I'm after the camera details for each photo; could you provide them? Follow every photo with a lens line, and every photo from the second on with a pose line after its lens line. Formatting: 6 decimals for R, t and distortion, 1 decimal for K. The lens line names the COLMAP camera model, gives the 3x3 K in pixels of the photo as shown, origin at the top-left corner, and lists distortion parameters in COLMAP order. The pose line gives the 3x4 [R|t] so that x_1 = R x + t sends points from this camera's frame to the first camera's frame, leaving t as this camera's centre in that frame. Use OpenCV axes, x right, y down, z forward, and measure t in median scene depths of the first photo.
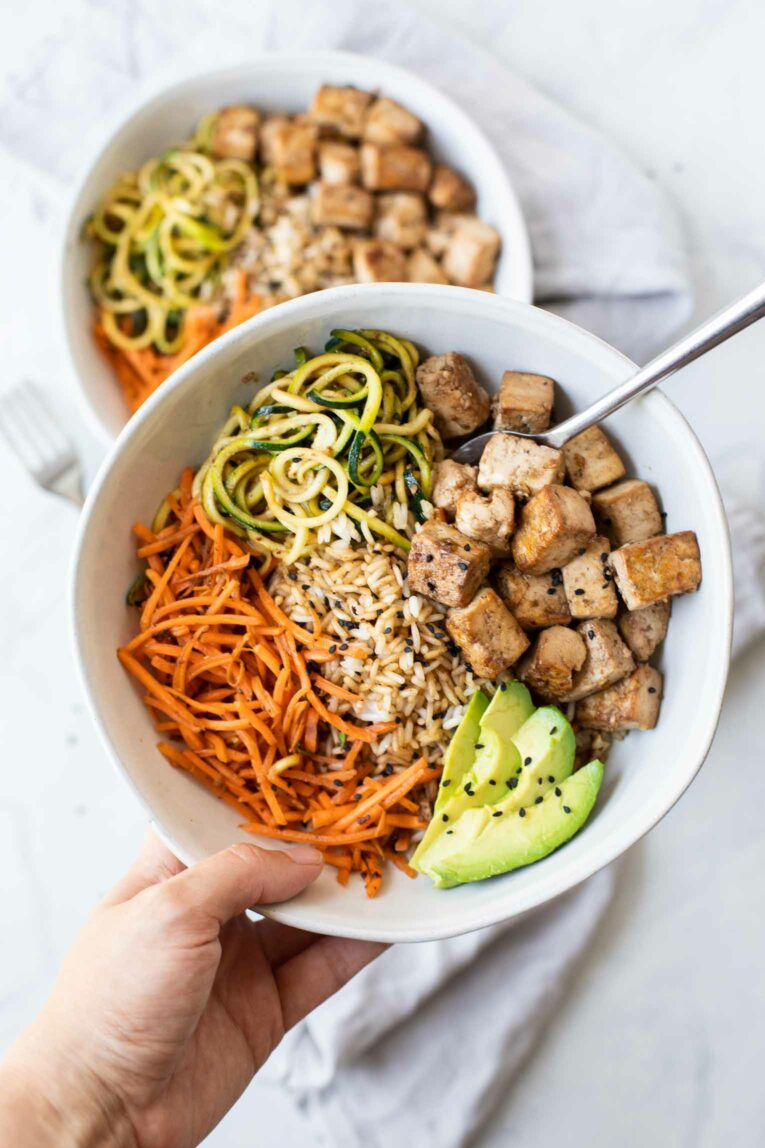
lens RADIAL K [[2097.3, 0, 382.0], [0, 2097.3, 579.6], [0, 0, 1]] dist [-0.094664, 0.000000]
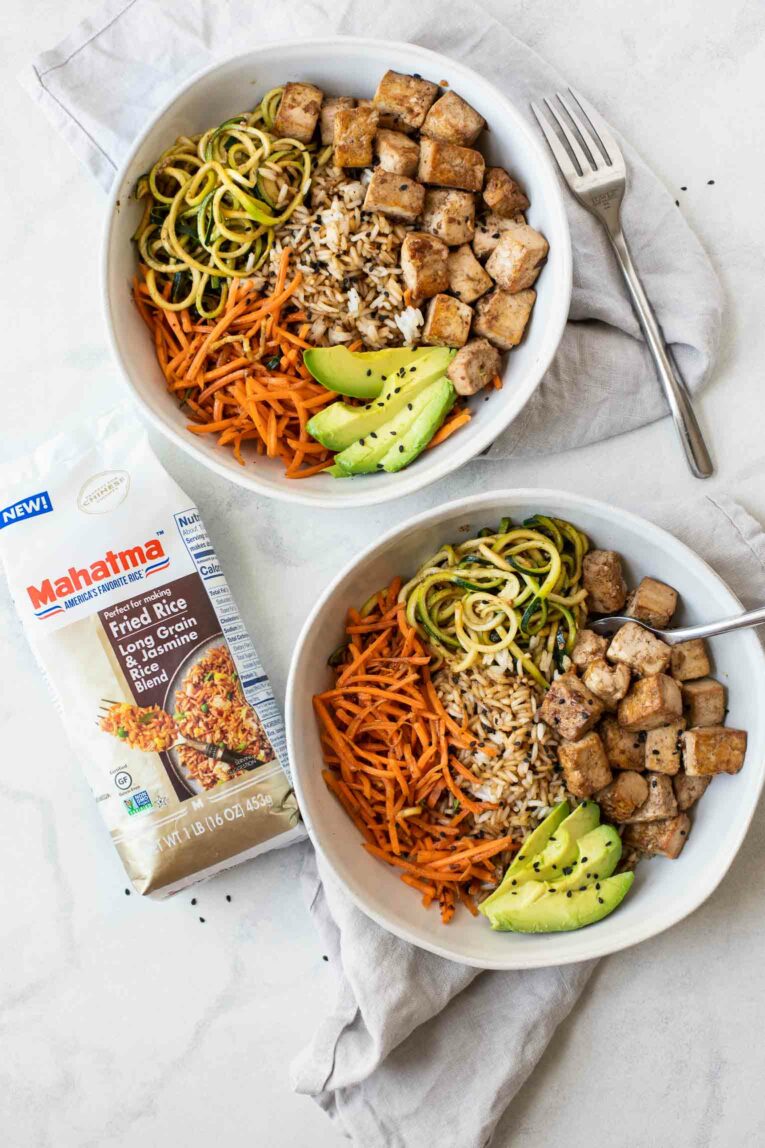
lens RADIAL K [[2097.3, 0, 387.7], [0, 2097.3, 574.6], [0, 0, 1]] dist [-0.094664, 0.000000]
pose [[0.956990, 0.278439, 0.081500, -0.213969], [-0.281915, 0.958816, 0.034576, -0.101758], [-0.068517, -0.056065, 0.996073, -0.339036]]
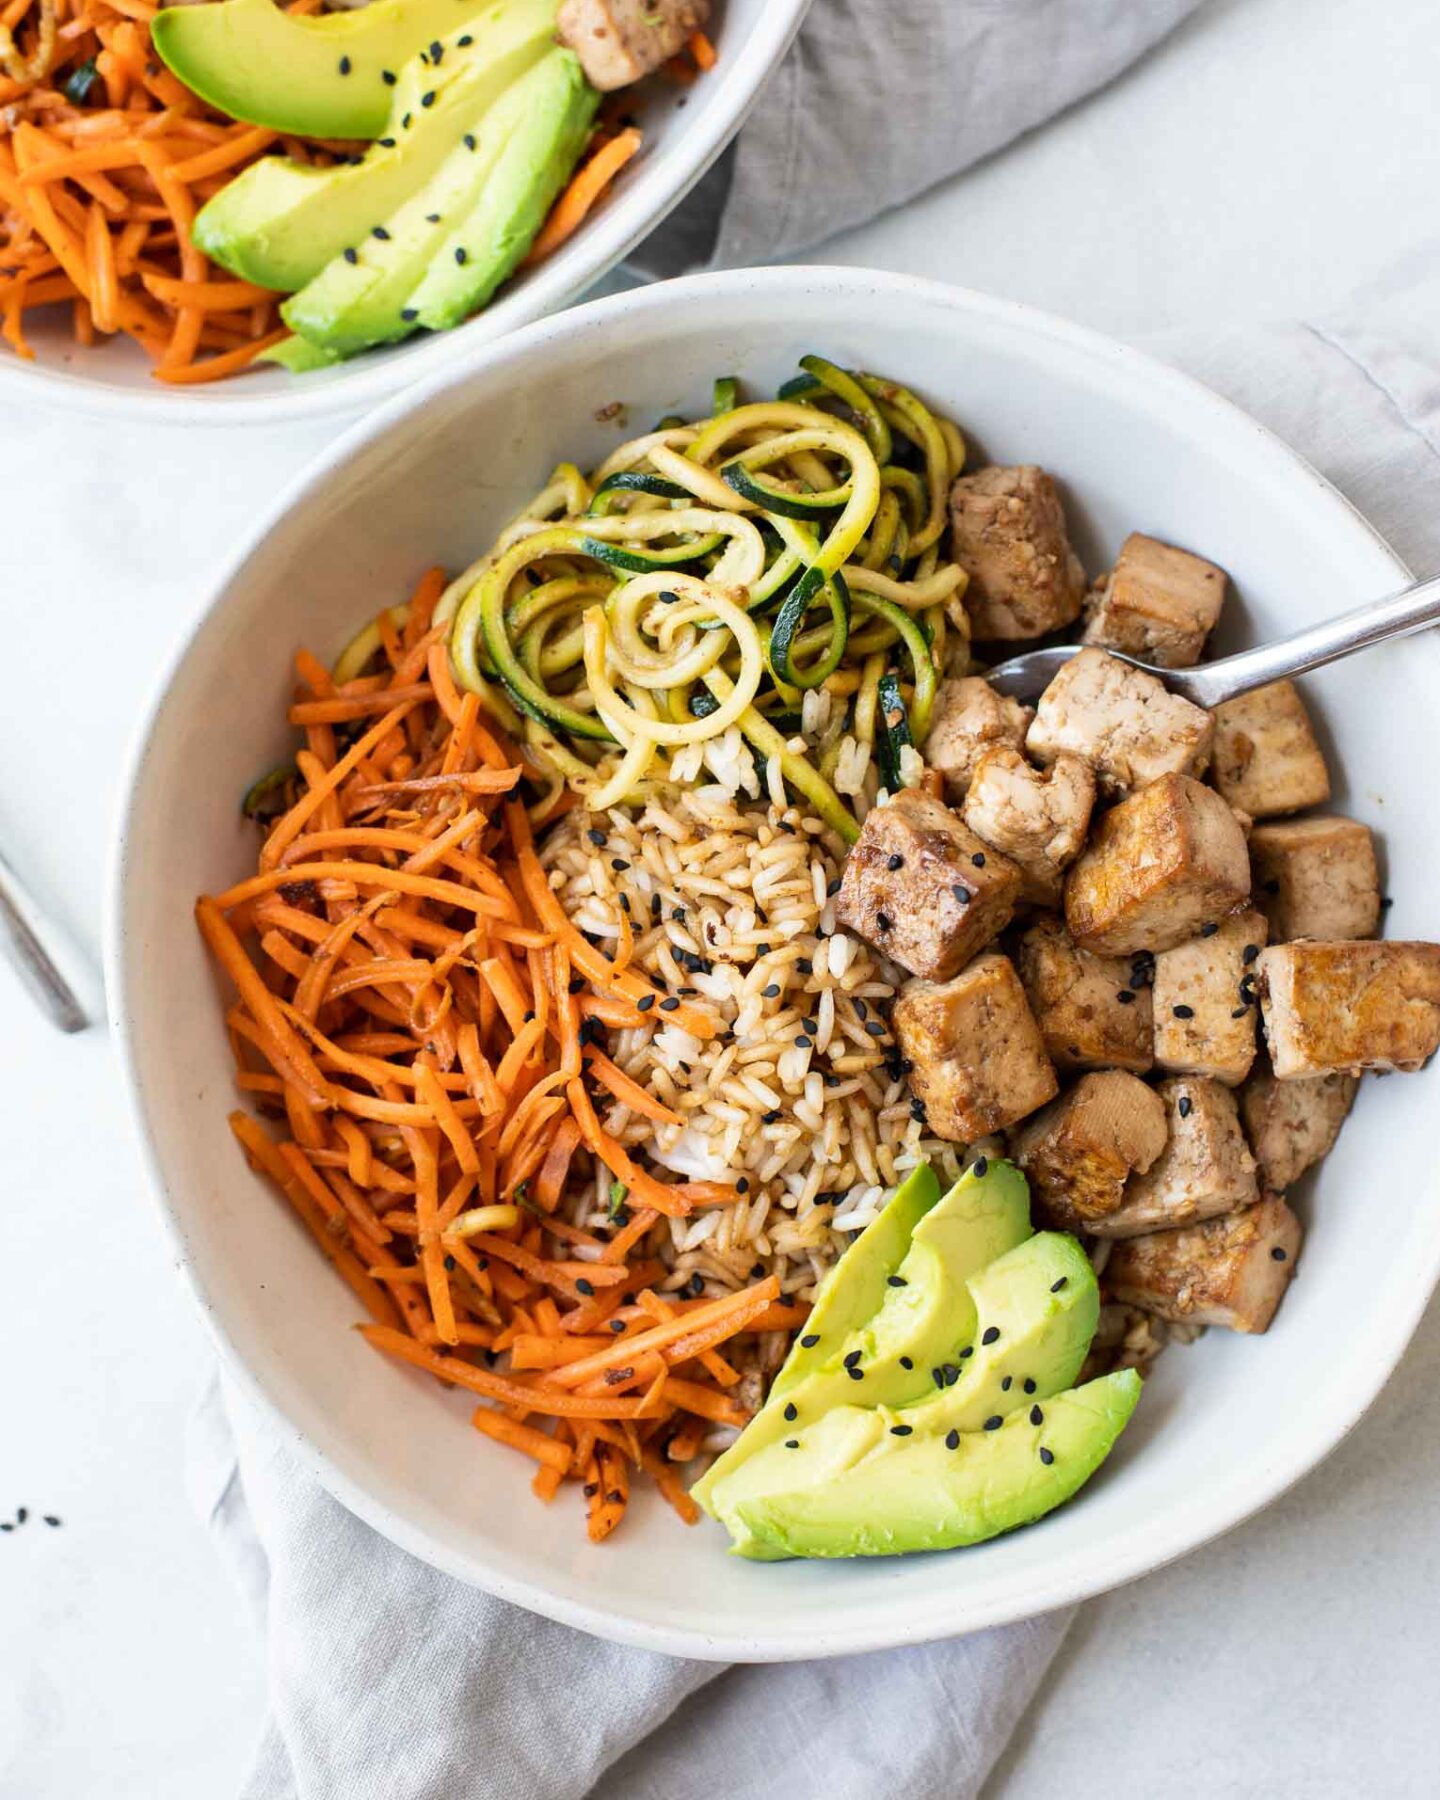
lens RADIAL K [[3720.6, 0, 726.4], [0, 3720.6, 892.3], [0, 0, 1]] dist [-0.166196, 0.000000]
pose [[0.970029, 0.242610, 0.013534, -0.022966], [-0.241531, 0.968807, -0.055467, 0.050088], [-0.026569, 0.050536, 0.998369, 0.164609]]
